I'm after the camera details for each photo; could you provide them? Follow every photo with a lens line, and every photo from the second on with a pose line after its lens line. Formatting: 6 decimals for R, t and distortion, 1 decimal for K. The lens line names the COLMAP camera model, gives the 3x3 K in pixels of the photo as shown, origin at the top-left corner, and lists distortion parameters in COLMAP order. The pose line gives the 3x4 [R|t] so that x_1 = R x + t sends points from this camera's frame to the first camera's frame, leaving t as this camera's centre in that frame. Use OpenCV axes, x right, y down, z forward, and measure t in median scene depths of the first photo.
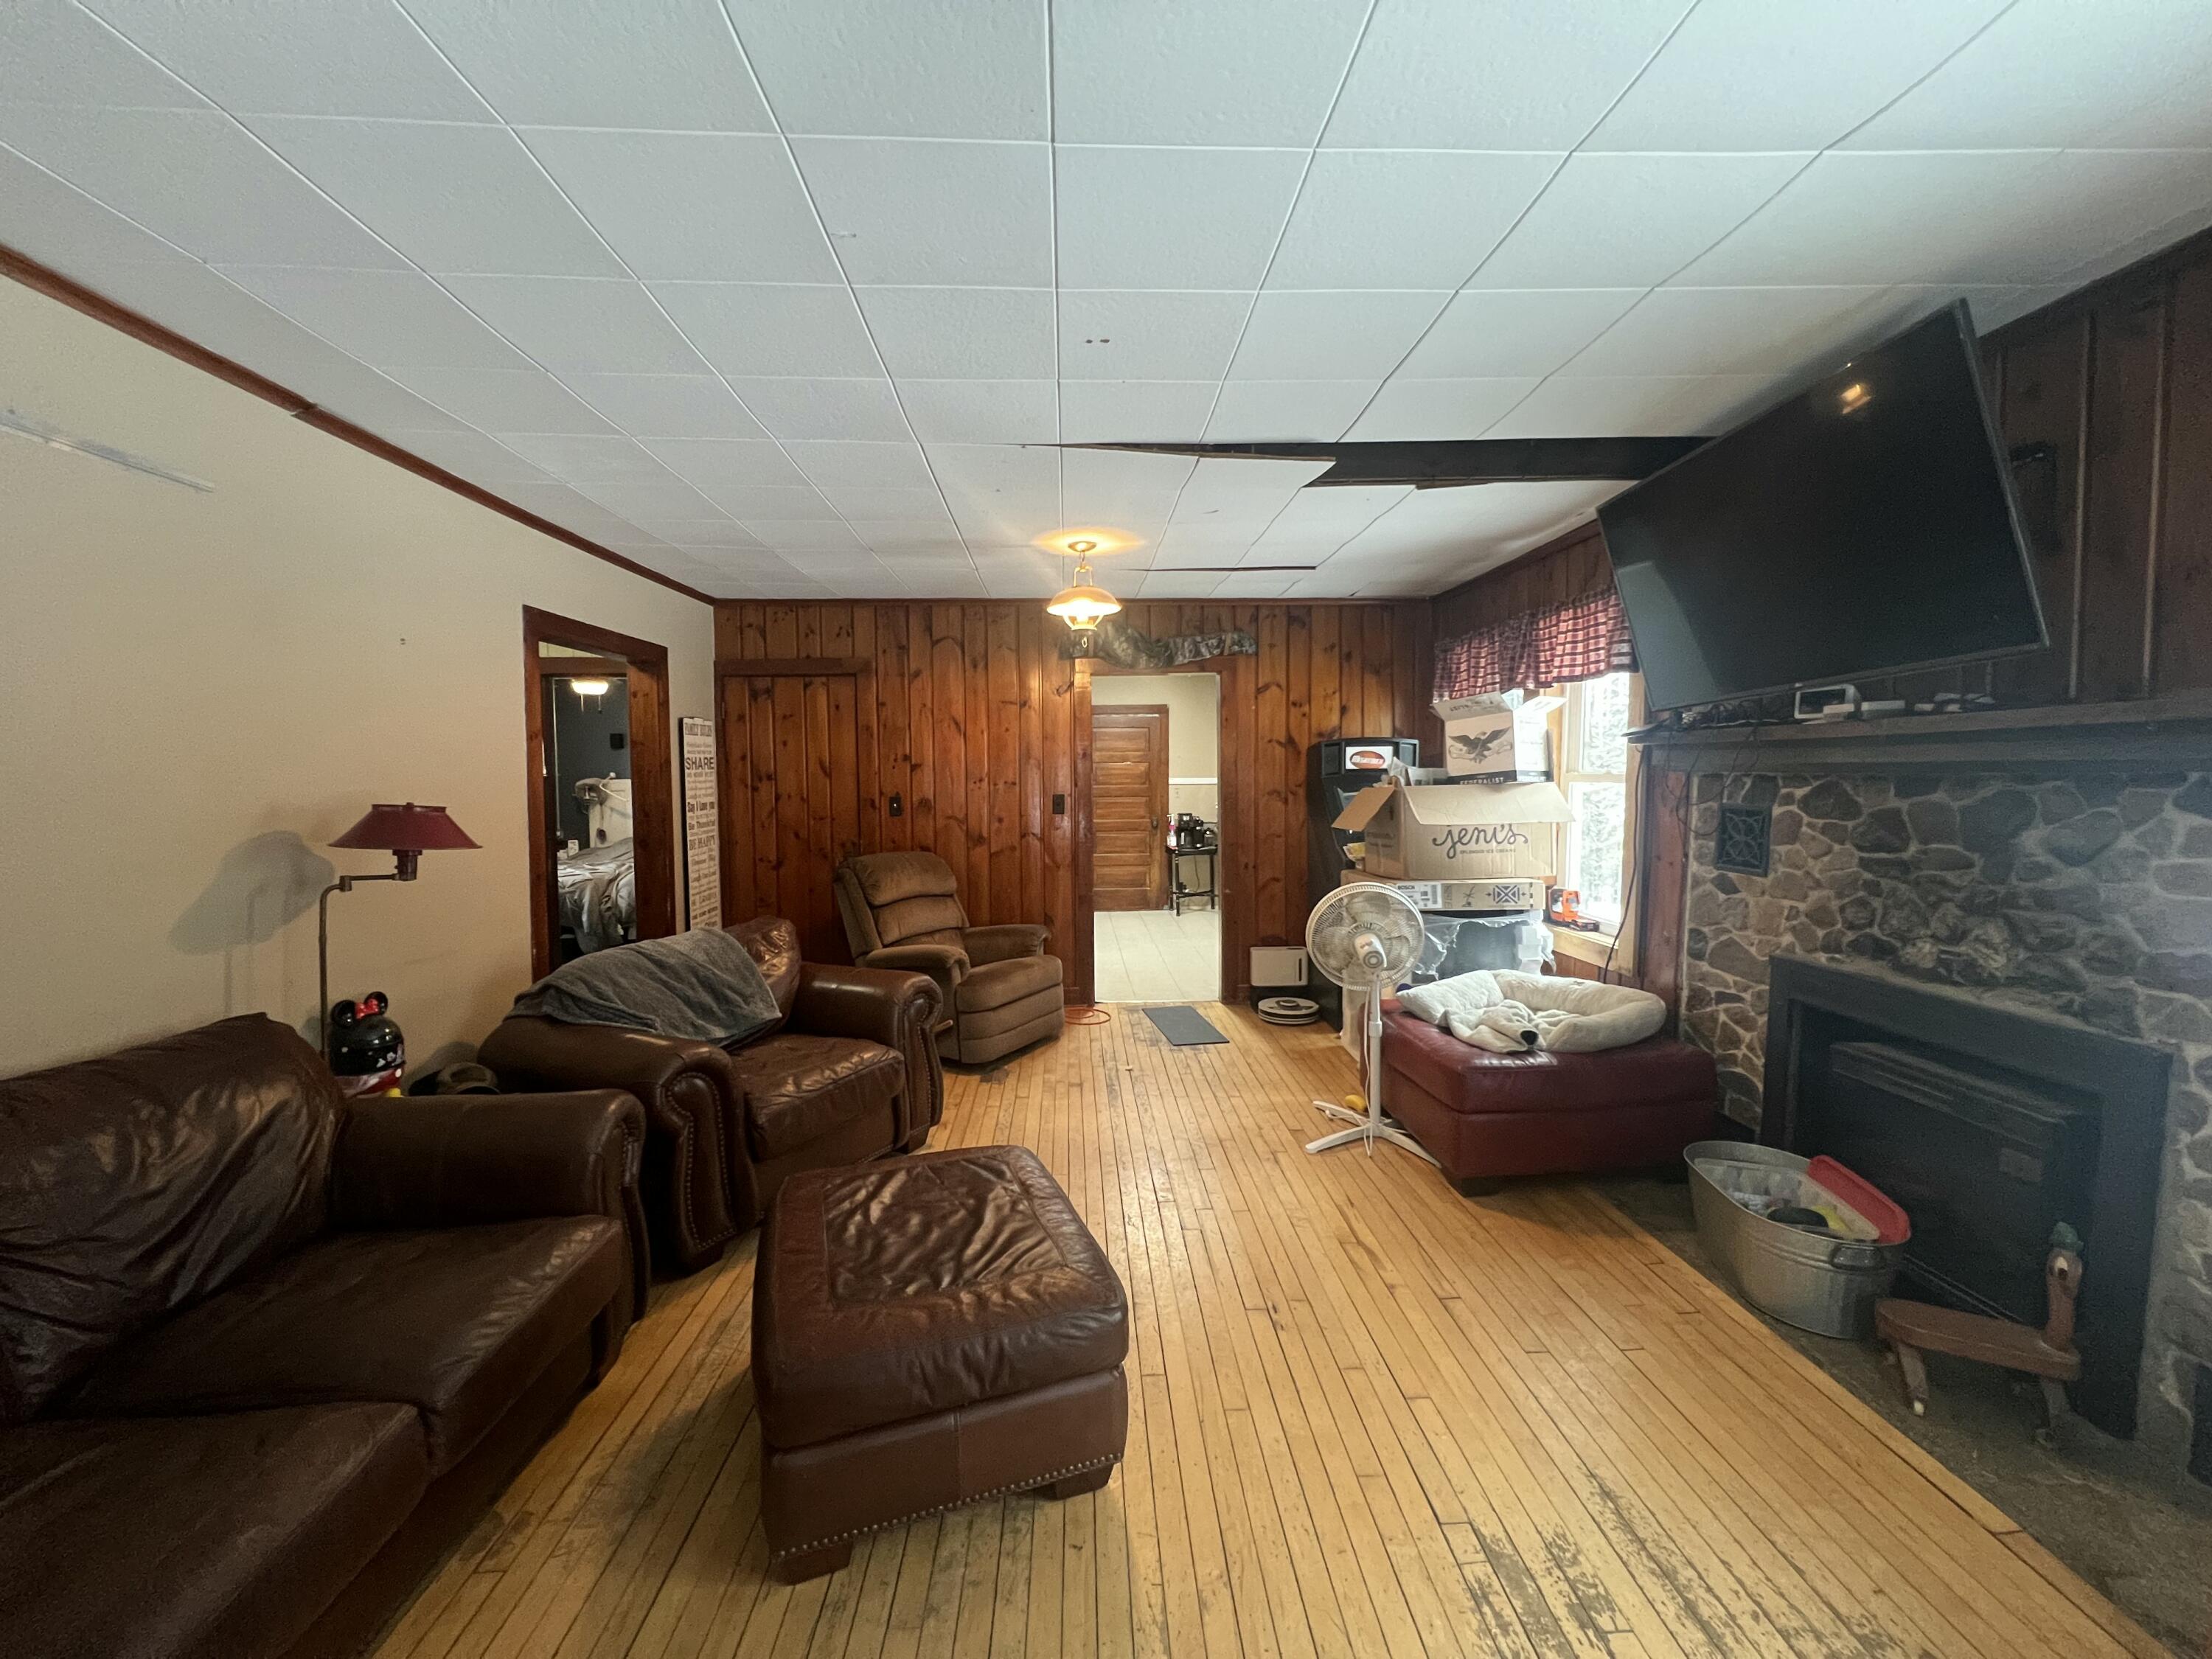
lens RADIAL K [[883.2, 0, 1102.1], [0, 883.2, 828.1], [0, 0, 1]] dist [-0.000476, 0.000182]
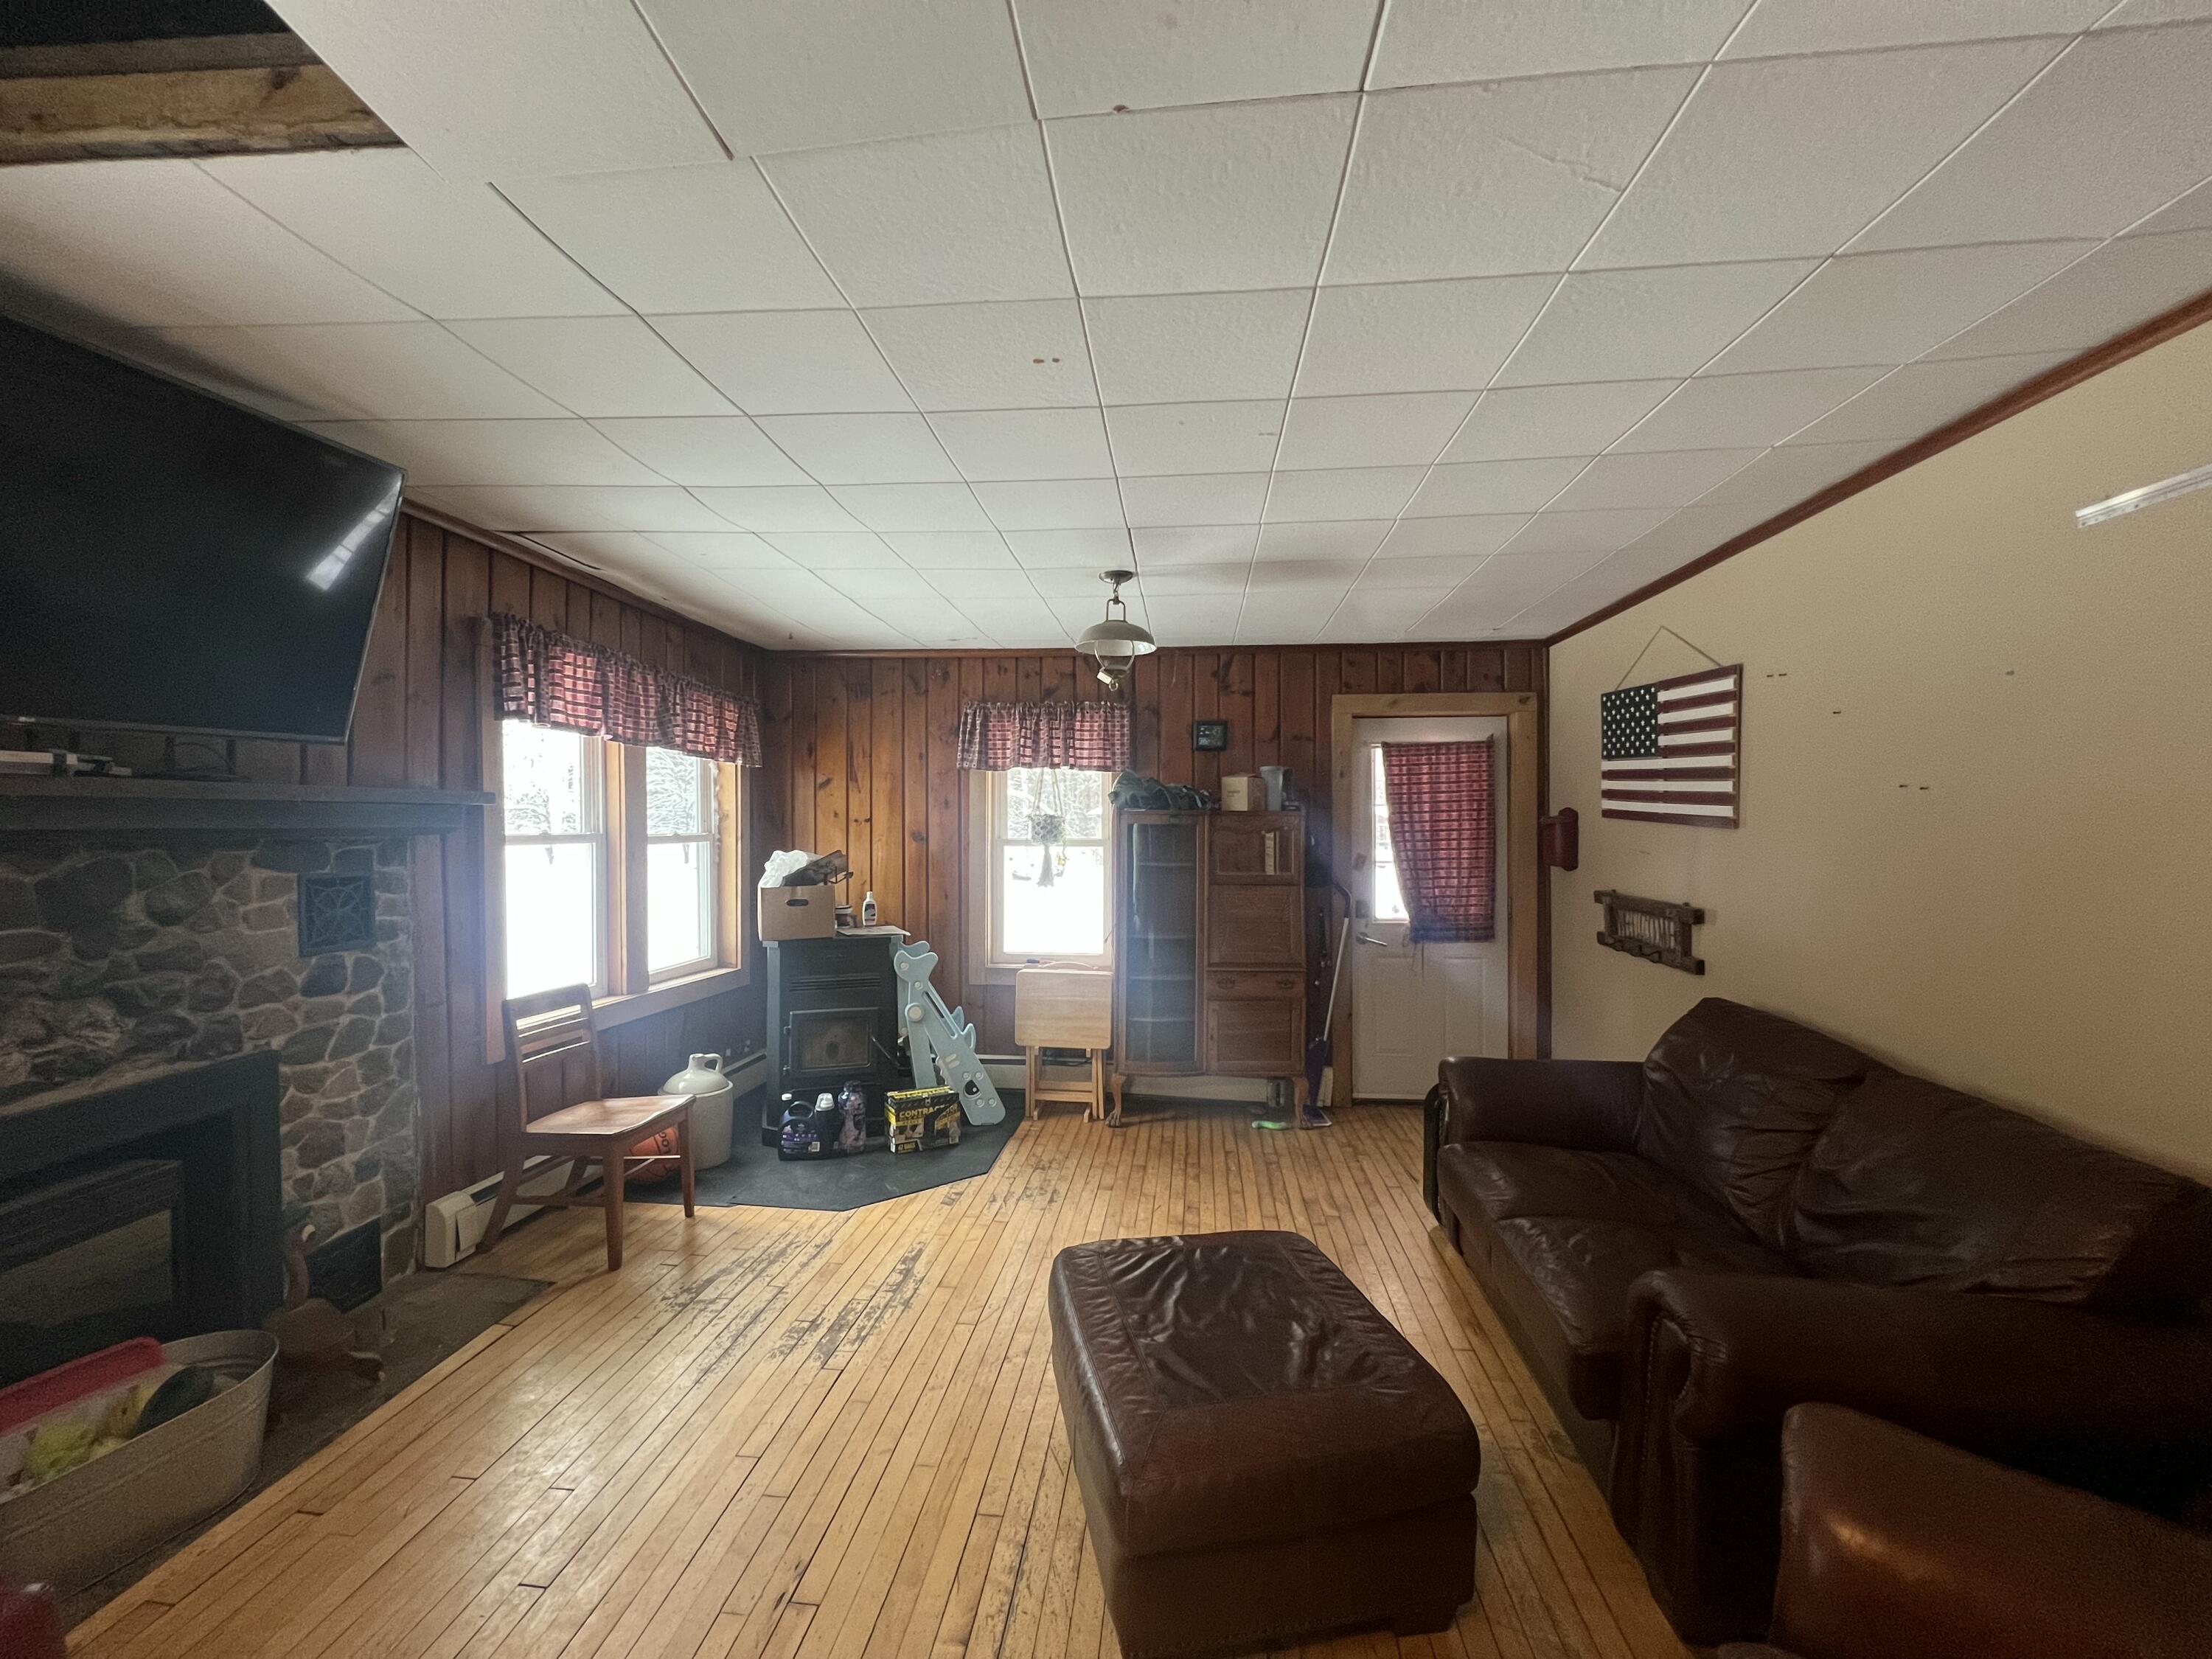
lens RADIAL K [[883.2, 0, 1102.1], [0, 883.2, 828.1], [0, 0, 1]] dist [-0.000476, 0.000182]
pose [[-0.990450, -0.002620, 0.137844, -0.125467], [0.006862, 0.997643, 0.068268, -0.096980], [-0.137698, 0.068562, -0.988098, 1.294974]]
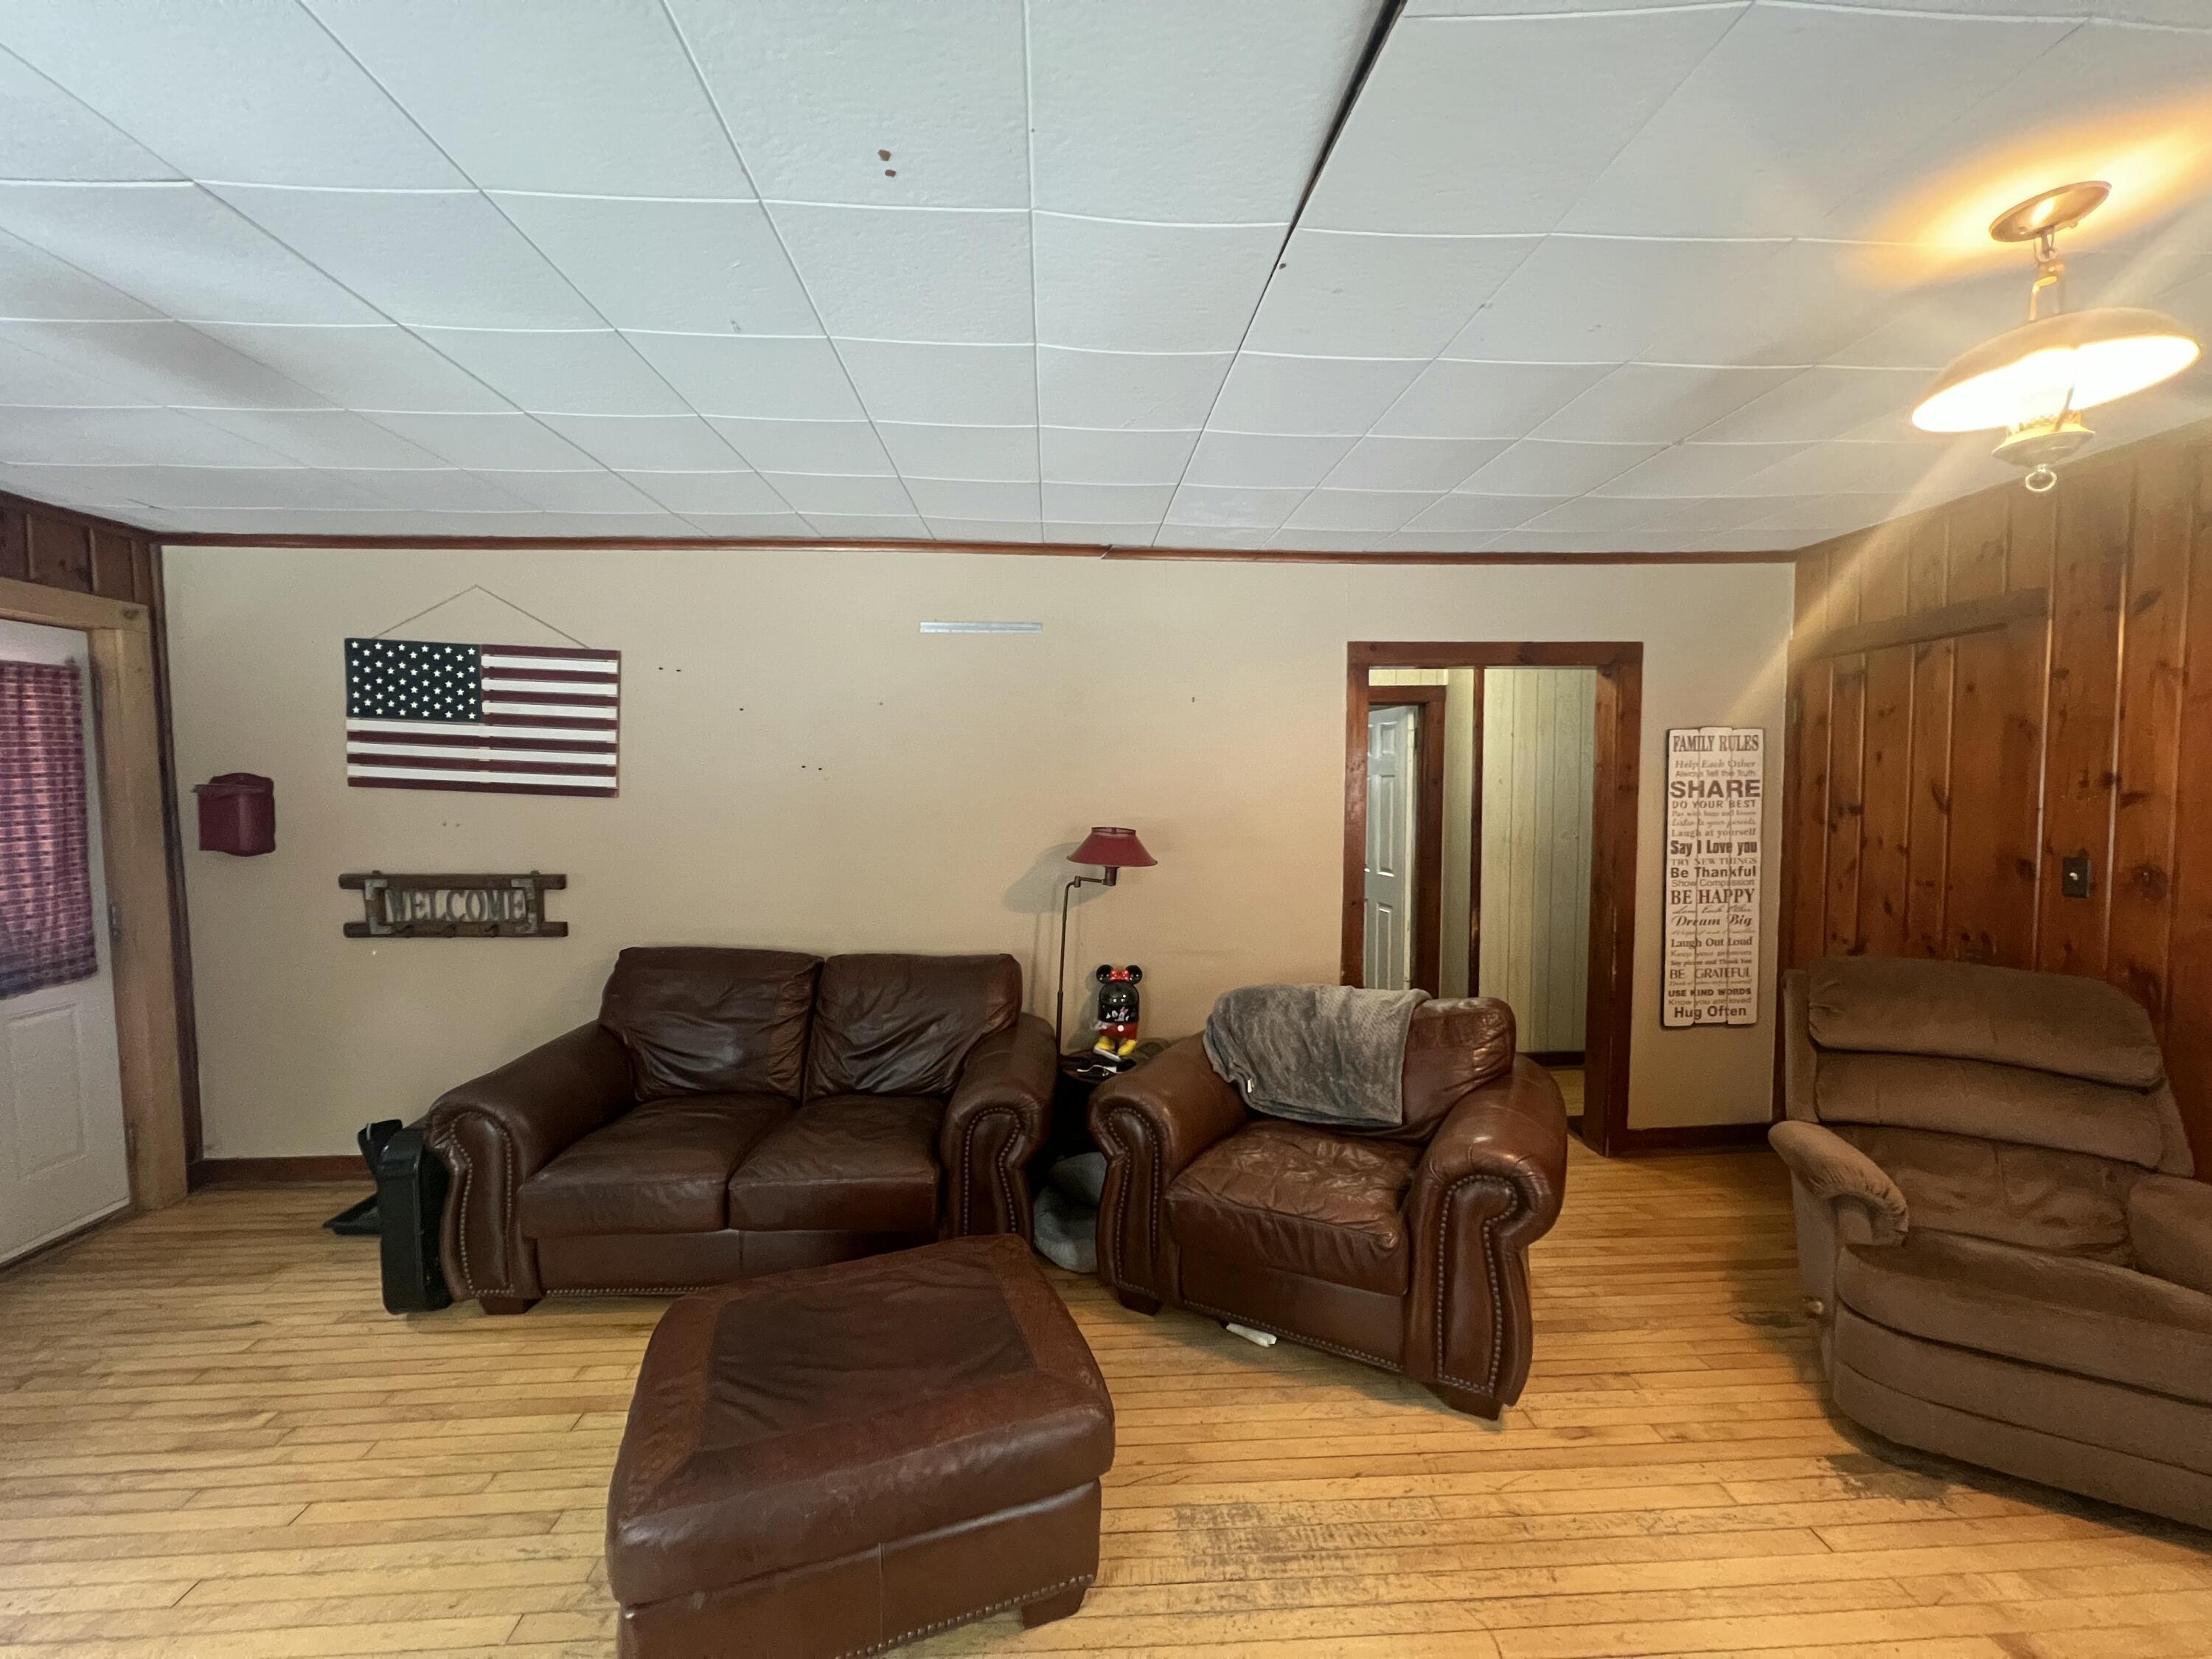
lens RADIAL K [[883.2, 0, 1102.1], [0, 883.2, 828.1], [0, 0, 1]] dist [-0.000476, 0.000182]
pose [[0.015374, 0.054085, -0.998418, 0.446744], [-0.060621, 0.996749, 0.053062, -0.081215], [0.998042, 0.059710, 0.018603, 0.797697]]
